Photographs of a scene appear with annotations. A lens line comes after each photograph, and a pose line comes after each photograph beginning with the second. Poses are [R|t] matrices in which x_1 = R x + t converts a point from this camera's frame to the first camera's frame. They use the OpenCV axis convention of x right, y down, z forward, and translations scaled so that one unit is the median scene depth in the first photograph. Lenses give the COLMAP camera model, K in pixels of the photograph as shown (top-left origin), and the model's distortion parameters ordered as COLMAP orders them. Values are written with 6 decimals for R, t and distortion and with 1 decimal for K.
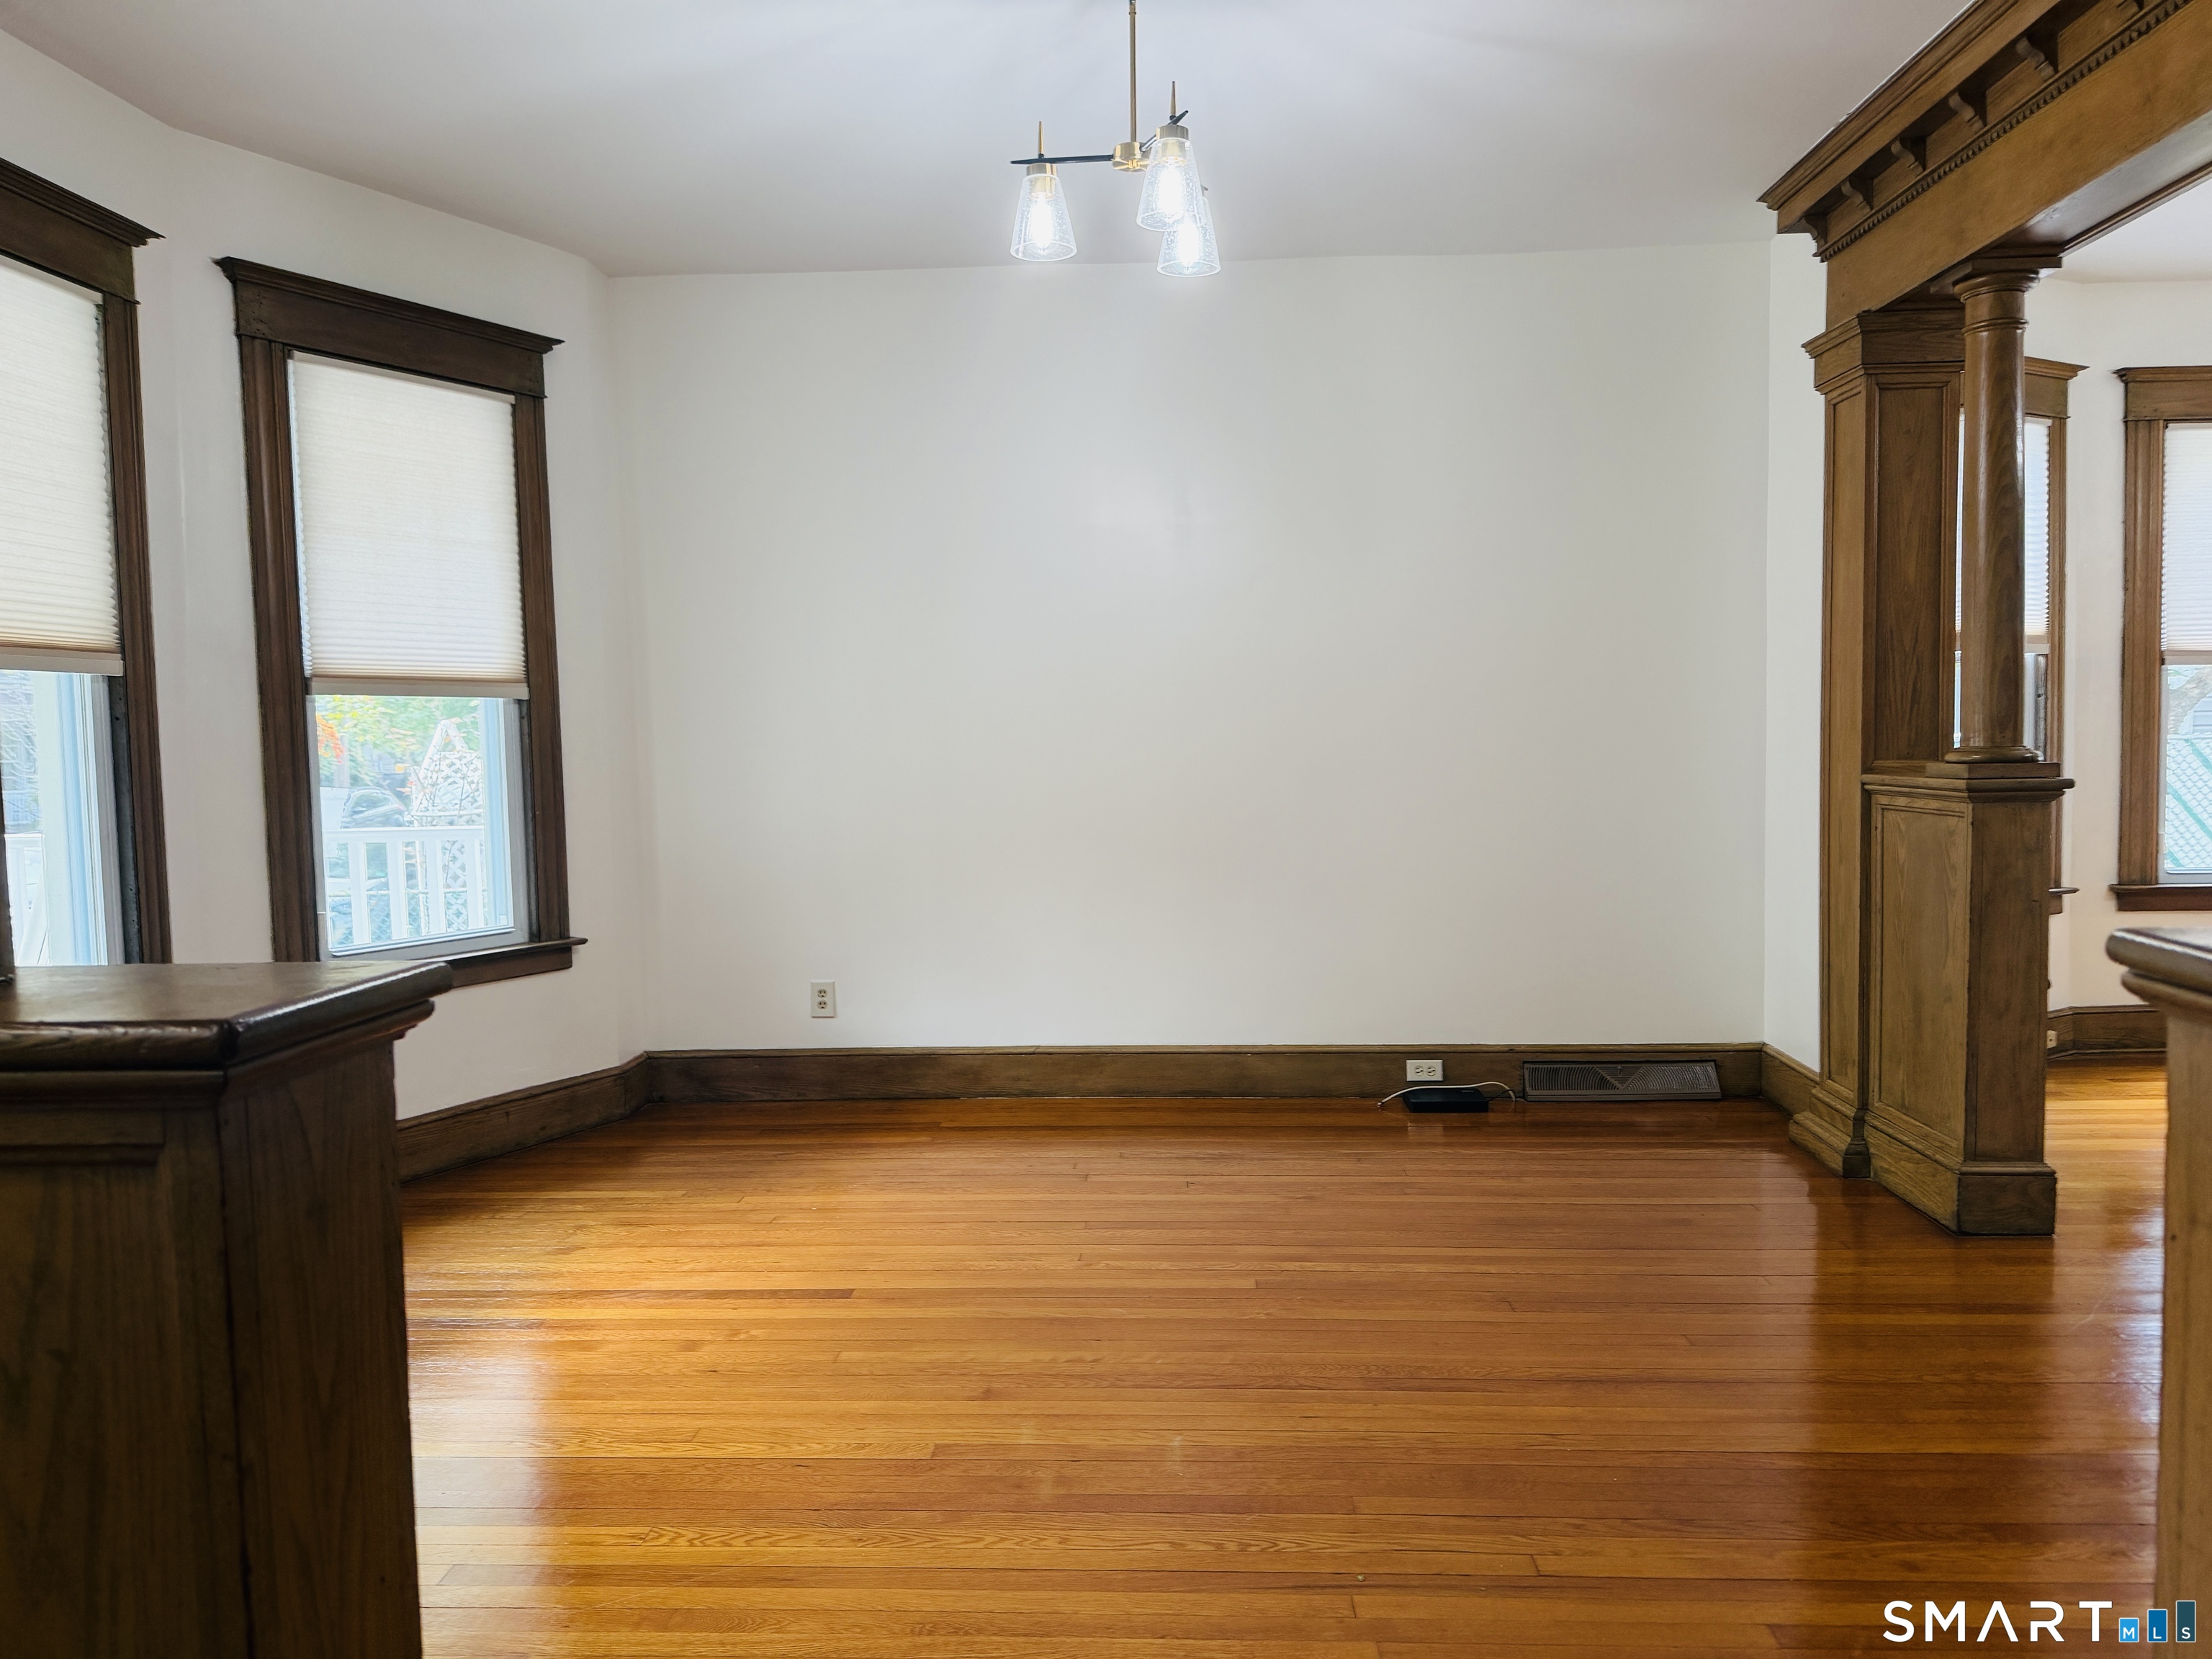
lens RADIAL K [[1554.2, 0, 1104.1], [0, 1554.2, 834.5], [0, 0, 1]] dist [0.068707, -0.081973]
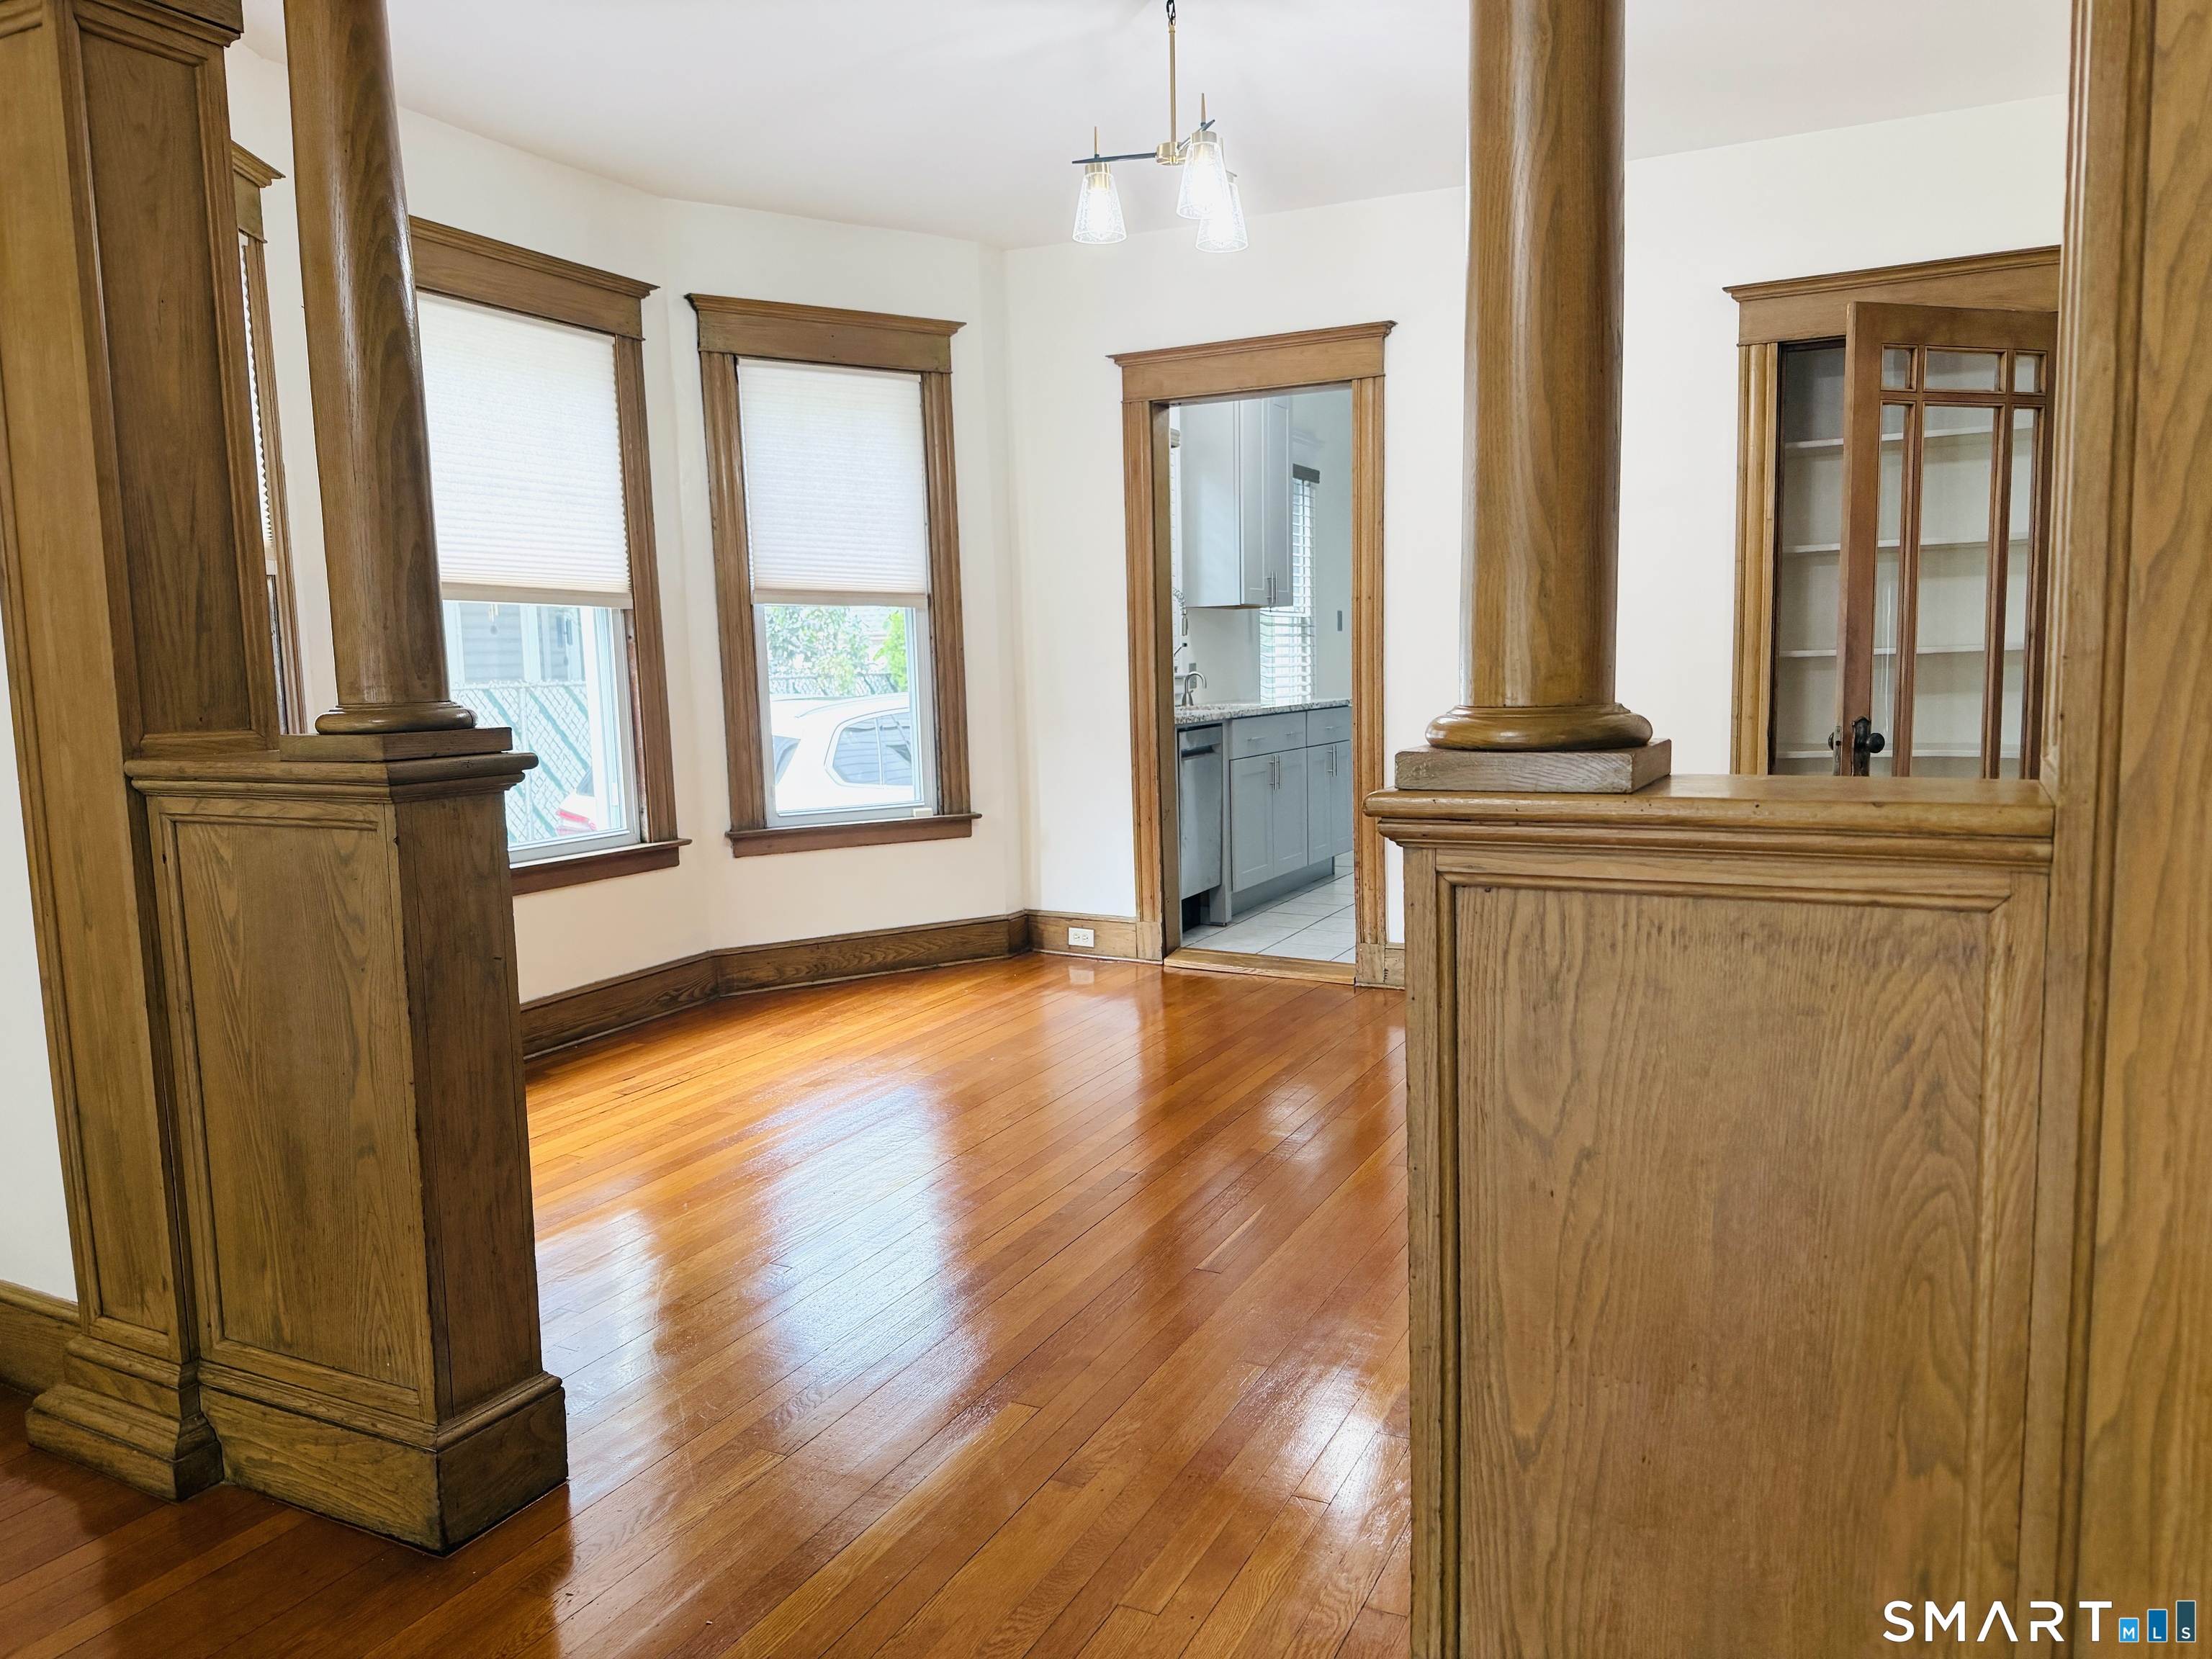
lens RADIAL K [[1557.1, 0, 1106.0], [0, 1557.1, 829.5], [0, 0, 1]] dist [-0.001532, -0.005901]
pose [[0.402788, -0.092940, 0.910562, 0.136307], [0.074486, 0.994860, 0.068596, -0.027490], [-0.912258, 0.040195, 0.407640, 0.497356]]
